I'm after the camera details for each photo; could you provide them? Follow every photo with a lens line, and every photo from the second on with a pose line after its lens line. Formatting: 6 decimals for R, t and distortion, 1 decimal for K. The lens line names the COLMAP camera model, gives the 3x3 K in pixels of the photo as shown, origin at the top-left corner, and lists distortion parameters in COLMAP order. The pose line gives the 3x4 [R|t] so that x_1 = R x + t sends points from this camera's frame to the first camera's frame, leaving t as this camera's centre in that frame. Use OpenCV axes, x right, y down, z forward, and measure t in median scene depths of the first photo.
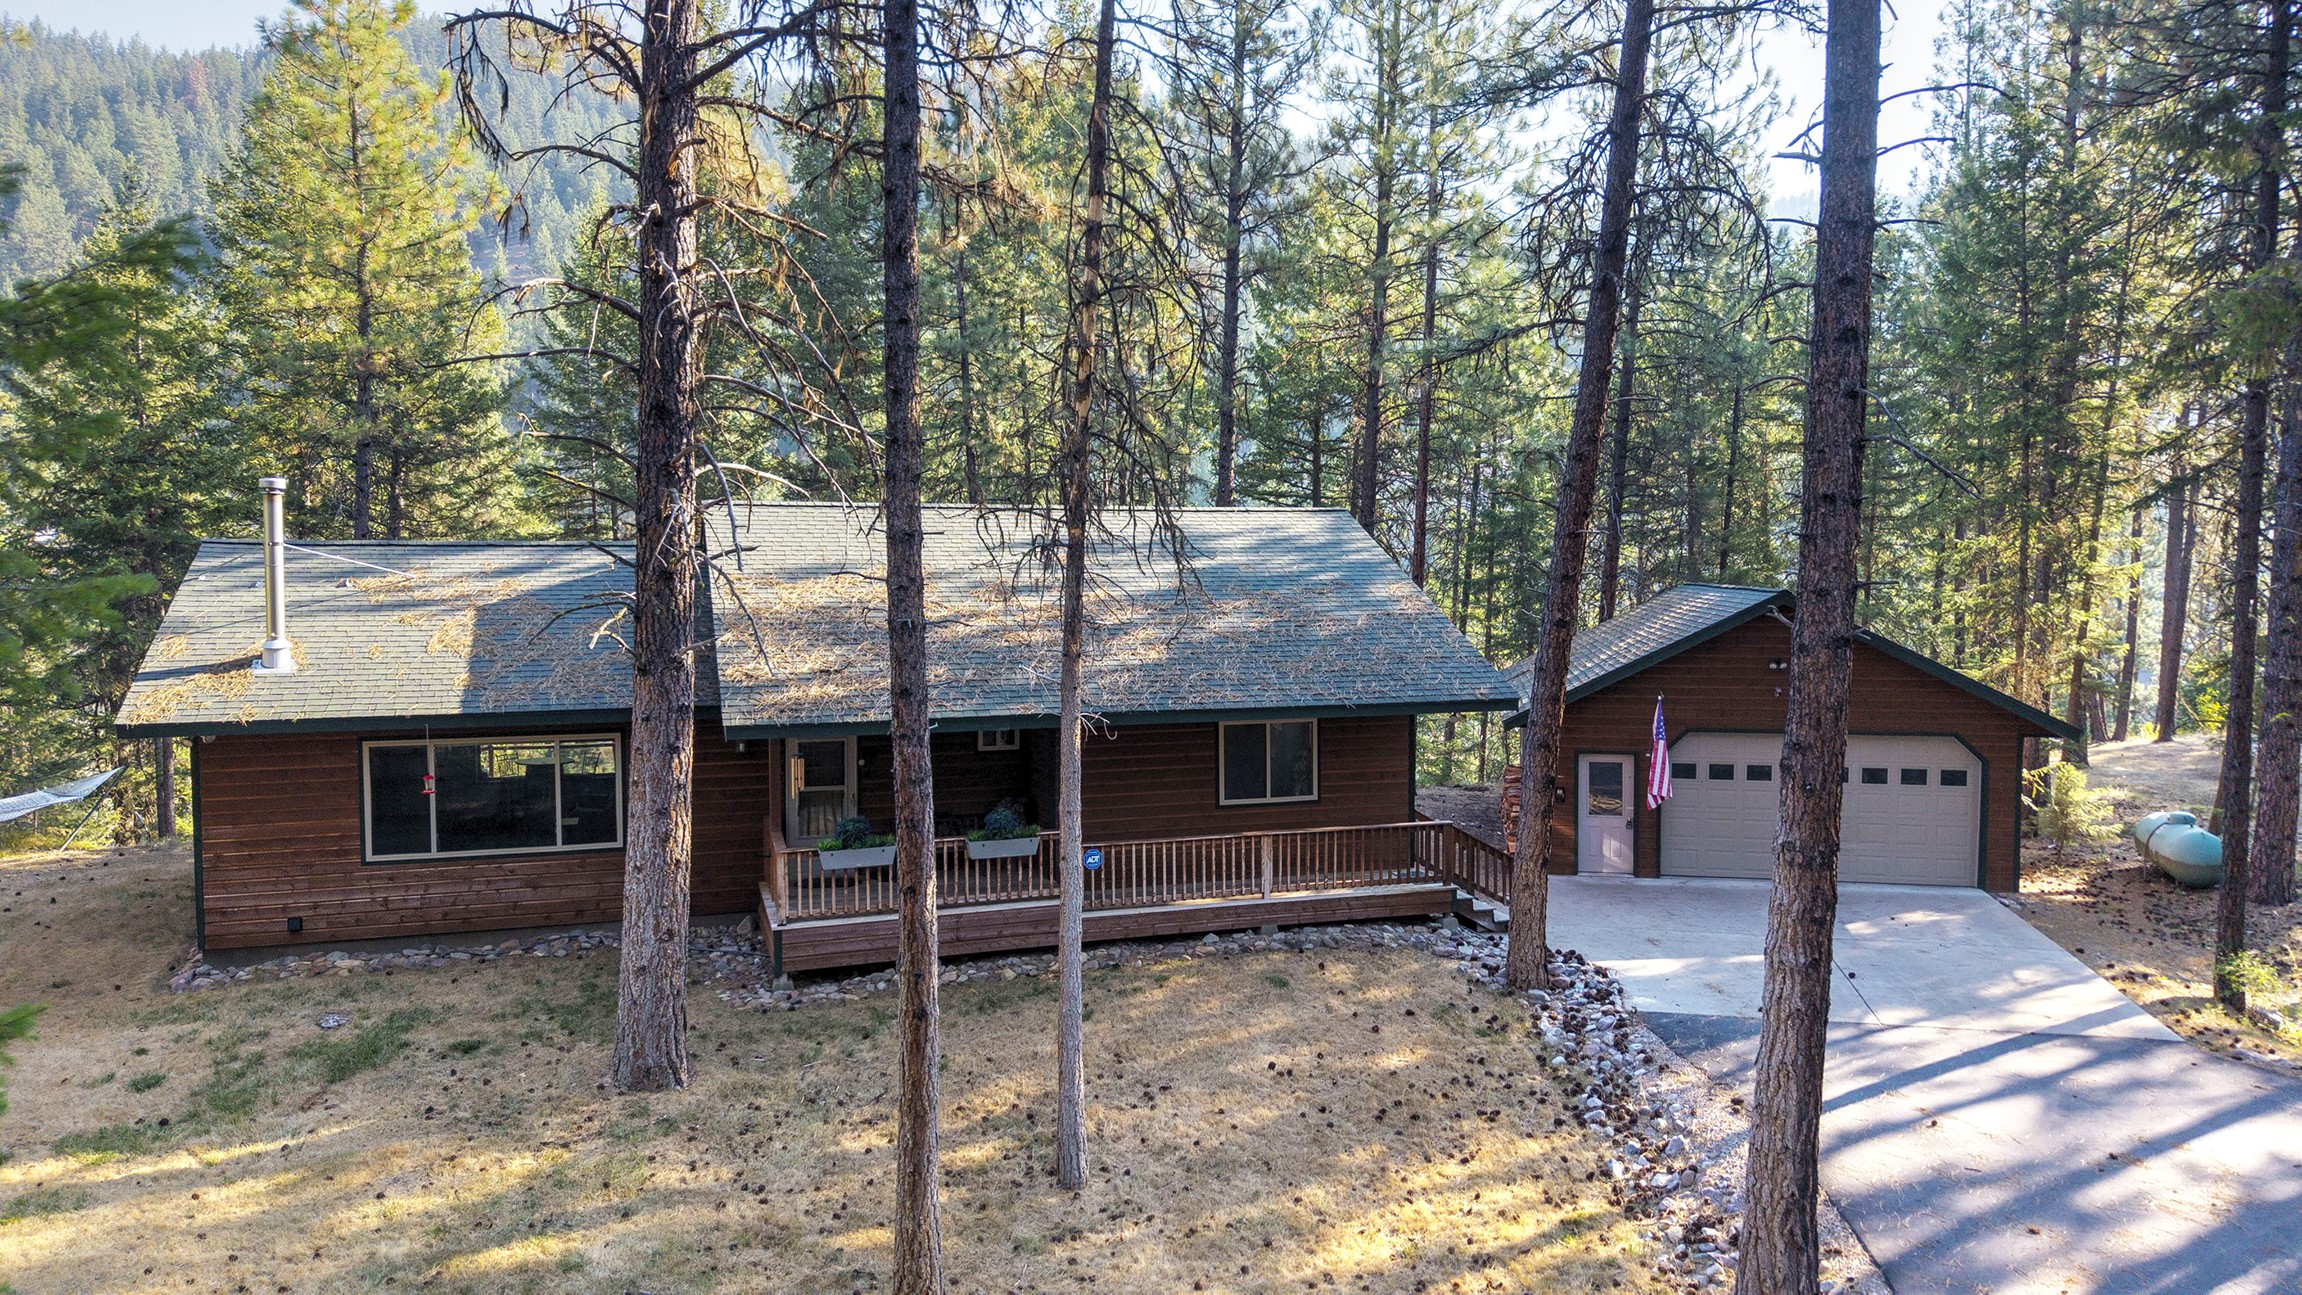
lens RADIAL K [[1563.0, 0, 1151.0], [0, 1563.0, 647.5], [0, 0, 1]] dist [-0.024774, 0.000285]
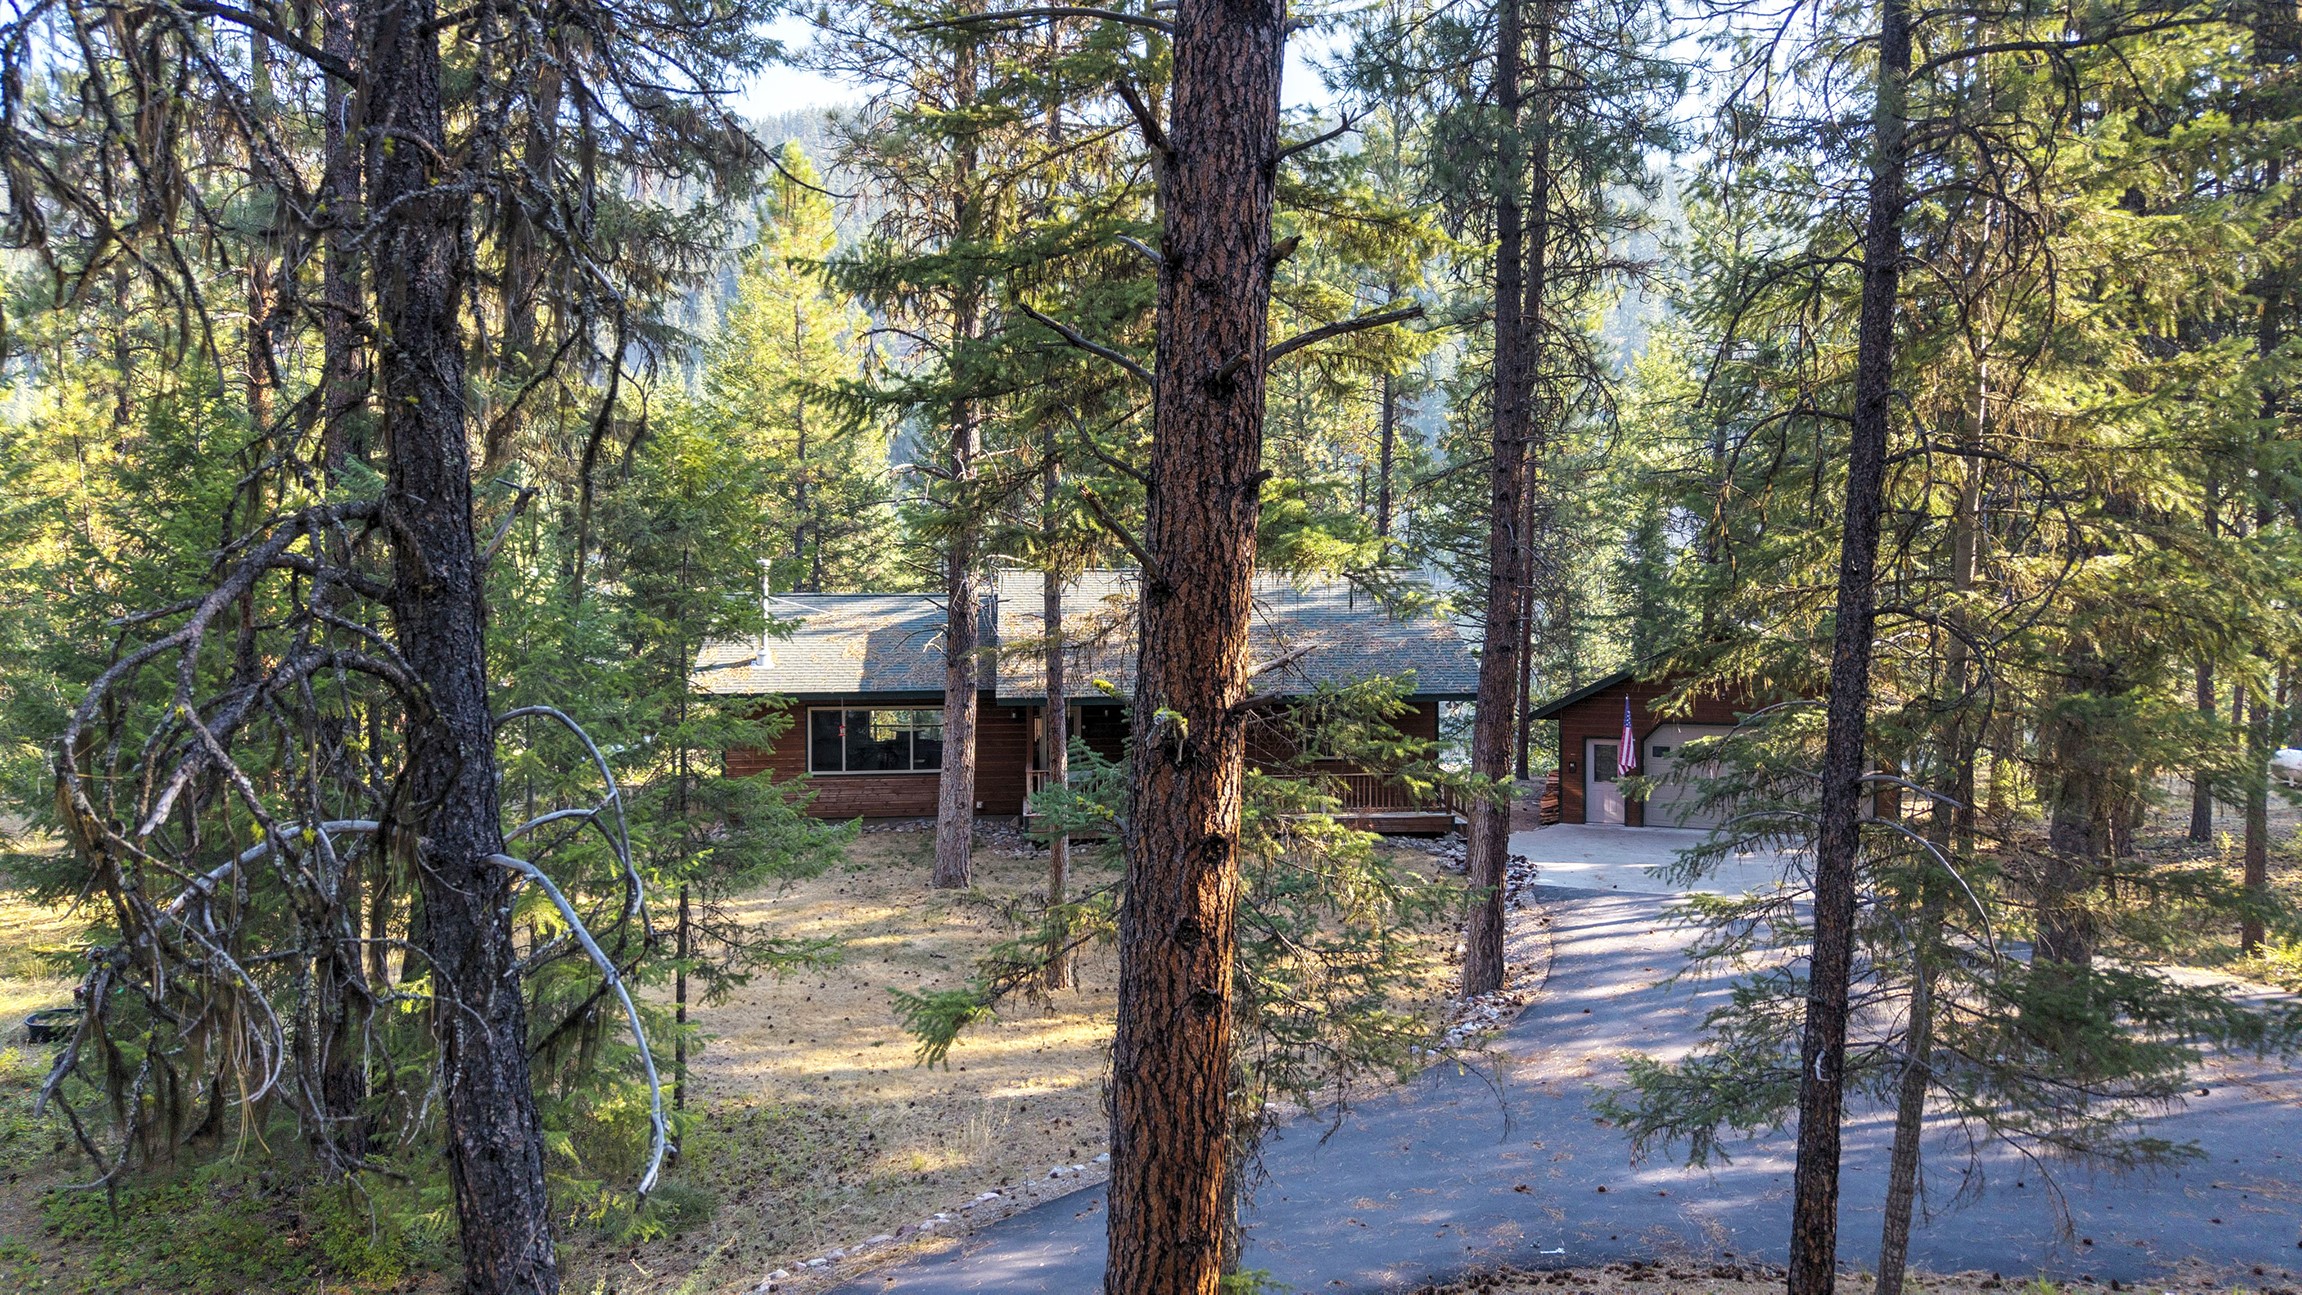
lens RADIAL K [[1563.0, 0, 1151.0], [0, 1563.0, 647.5], [0, 0, 1]] dist [-0.024774, 0.000285]
pose [[0.973960, 0.005607, -0.226649, 0.272120], [-0.010780, 0.999709, -0.021591, 0.025415], [0.226462, 0.023472, 0.973737, -0.633810]]
